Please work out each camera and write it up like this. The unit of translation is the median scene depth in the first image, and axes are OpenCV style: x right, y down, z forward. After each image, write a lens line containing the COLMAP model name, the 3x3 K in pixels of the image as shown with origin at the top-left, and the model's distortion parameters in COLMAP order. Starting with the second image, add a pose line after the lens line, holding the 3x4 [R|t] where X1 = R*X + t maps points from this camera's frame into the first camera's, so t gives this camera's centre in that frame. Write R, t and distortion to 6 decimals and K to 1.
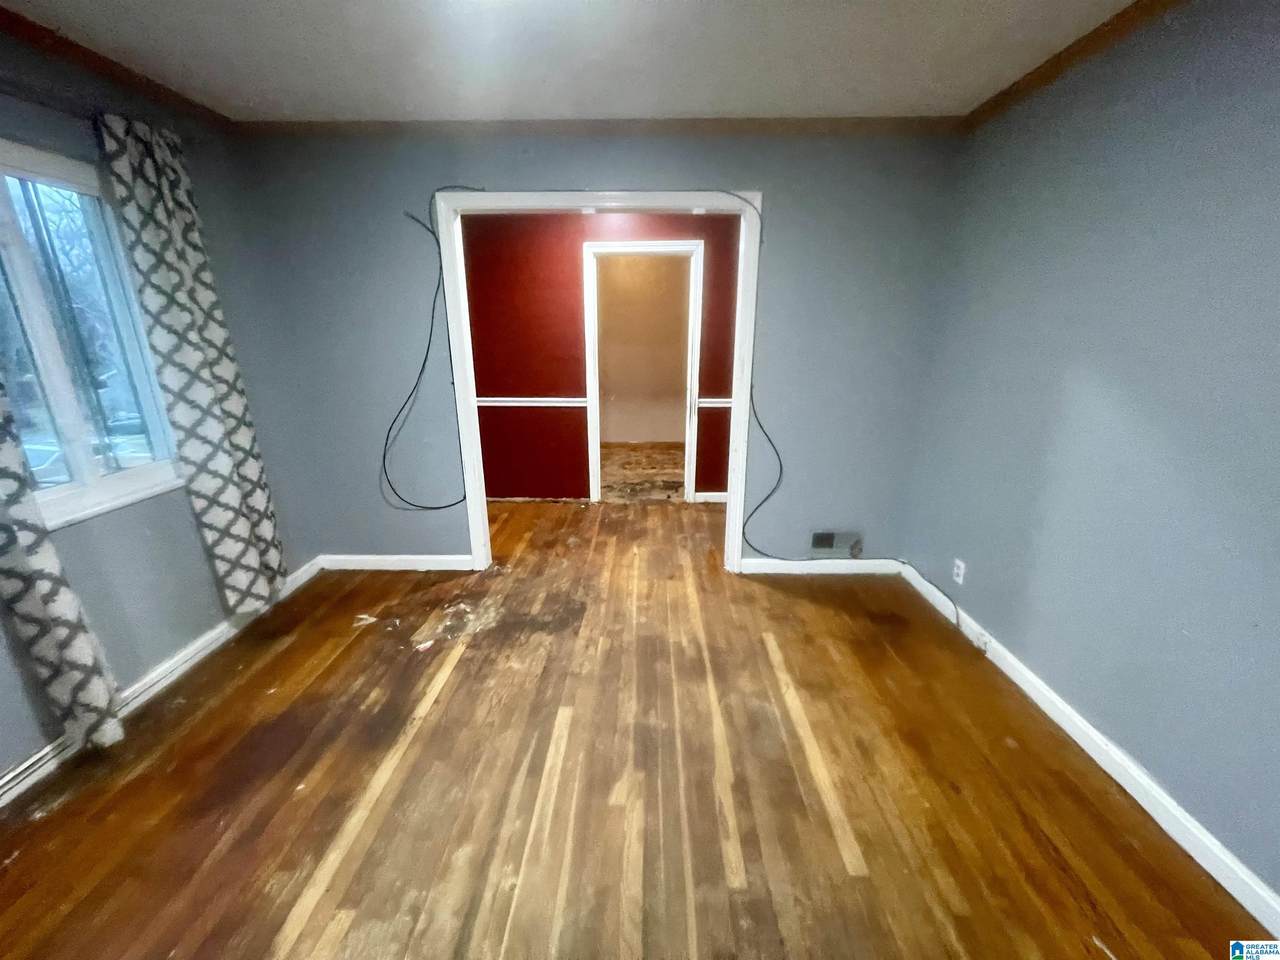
lens RADIAL K [[512.5, 0, 638.5], [0, 512.5, 482.4], [0, 0, 1]] dist [0.001091, -0.000037]
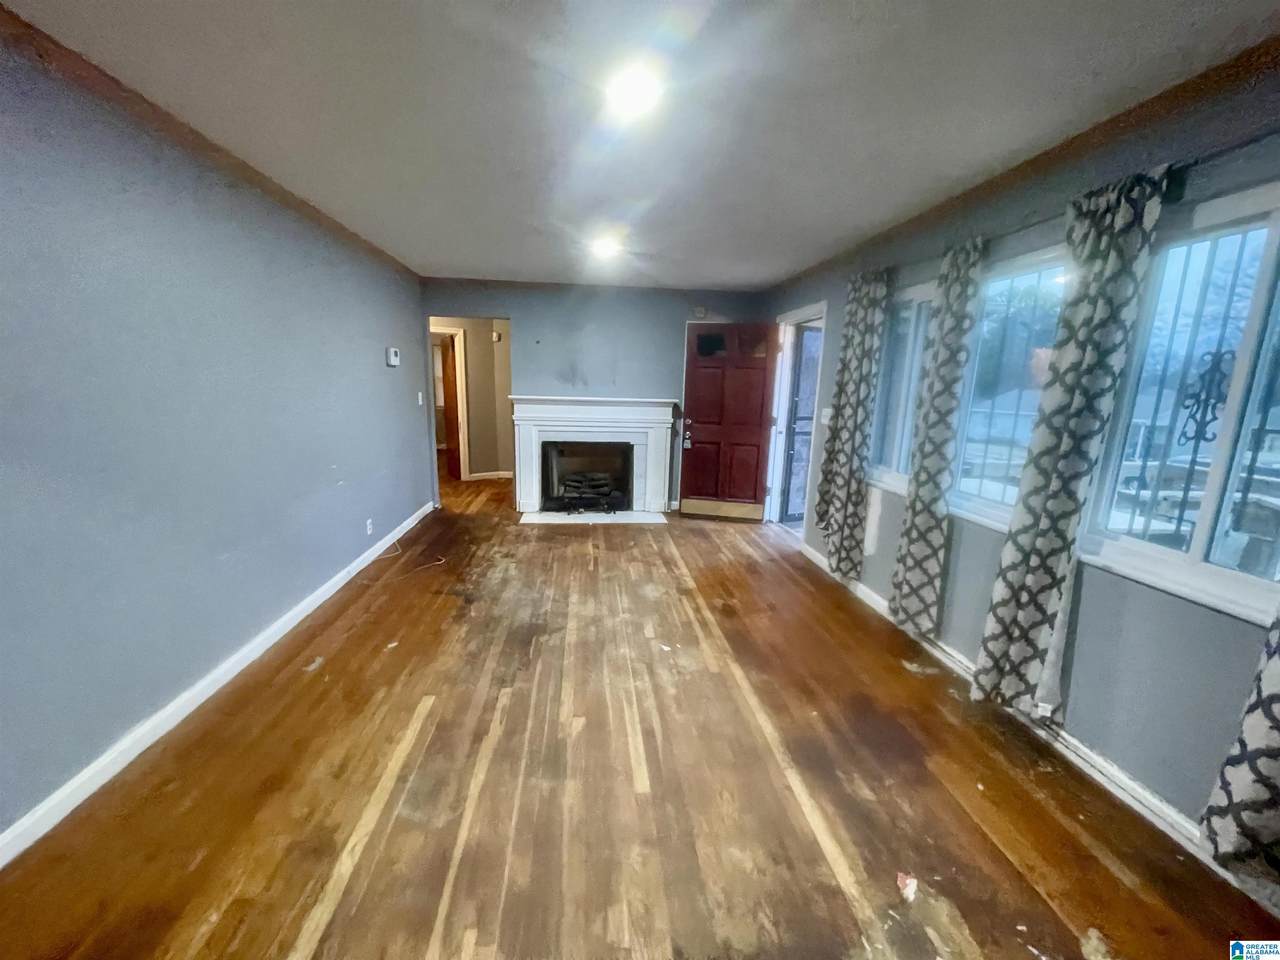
lens RADIAL K [[512.5, 0, 638.7], [0, 512.5, 481.7], [0, 0, 1]] dist [0.001091, -0.000037]
pose [[-0.992218, 0.004154, -0.124444, -0.027098], [-0.054488, 0.884179, 0.463959, -0.484124], [0.111958, 0.467130, -0.877072, 1.632914]]
